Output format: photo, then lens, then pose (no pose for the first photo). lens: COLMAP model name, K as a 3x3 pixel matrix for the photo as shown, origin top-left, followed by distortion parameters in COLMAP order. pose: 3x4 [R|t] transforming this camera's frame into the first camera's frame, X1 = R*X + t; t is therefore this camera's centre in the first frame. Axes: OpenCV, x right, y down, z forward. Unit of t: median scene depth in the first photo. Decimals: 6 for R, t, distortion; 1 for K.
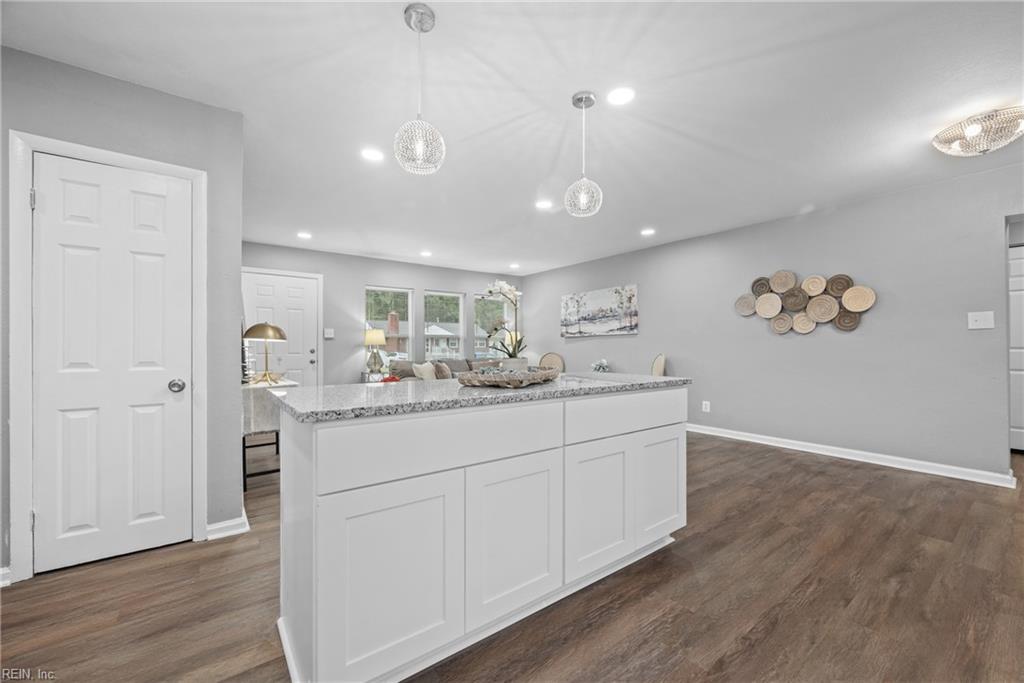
lens RADIAL K [[409.6, 0, 510.5], [0, 409.6, 345.9], [0, 0, 1]] dist [-0.000704, -0.000135]
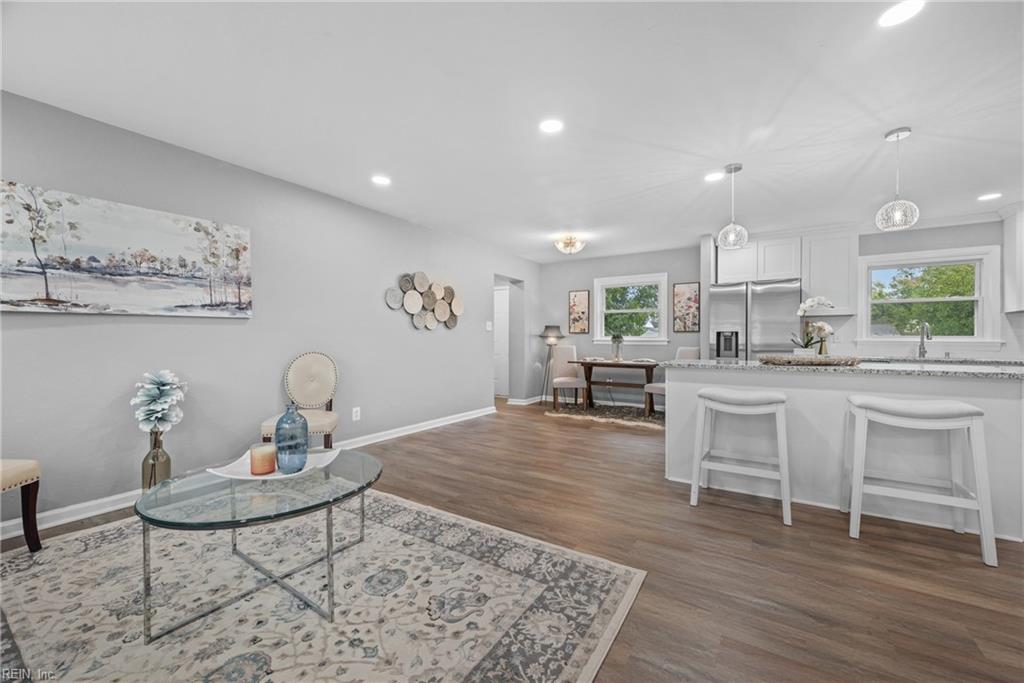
lens RADIAL K [[409.6, 0, 511.0], [0, 409.6, 342.7], [0, 0, 1]] dist [-0.000704, -0.000135]
pose [[-0.349845, -0.008535, 0.936769, -0.342989], [-0.005090, 0.999961, 0.007210, -0.001870], [-0.936794, -0.002246, -0.349875, 0.859711]]
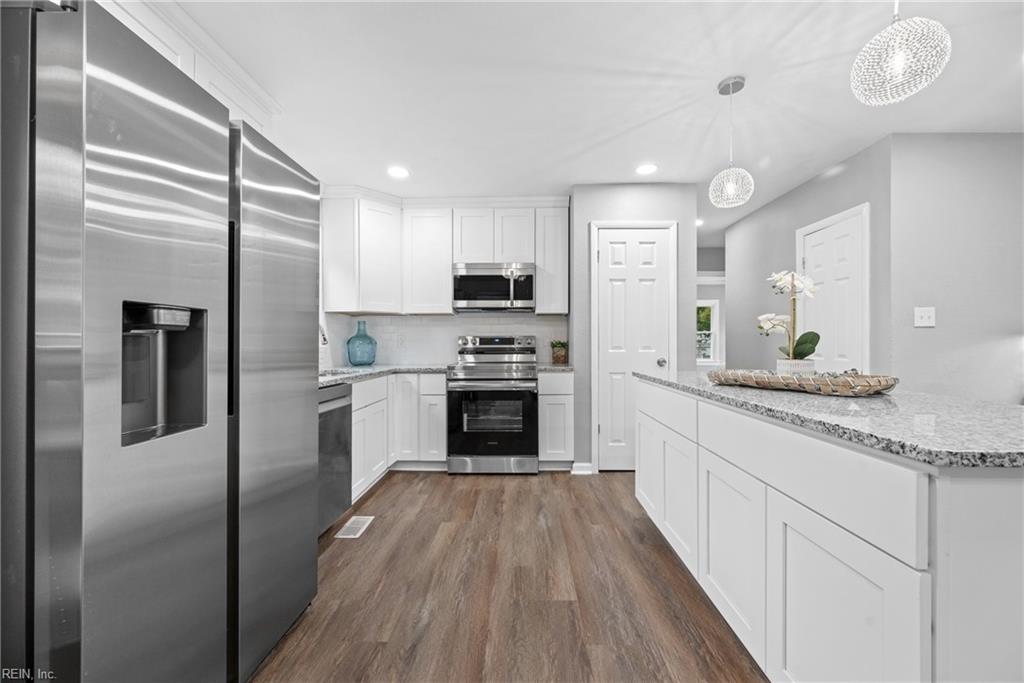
lens RADIAL K [[409.6, 0, 513.3], [0, 409.6, 345.7], [0, 0, 1]] dist [-0.000704, -0.000135]
pose [[-0.626385, 0.002288, -0.779511, 0.344650], [0.013857, 0.999870, -0.008200, 0.000448], [0.779391, -0.015938, -0.626335, 0.367161]]
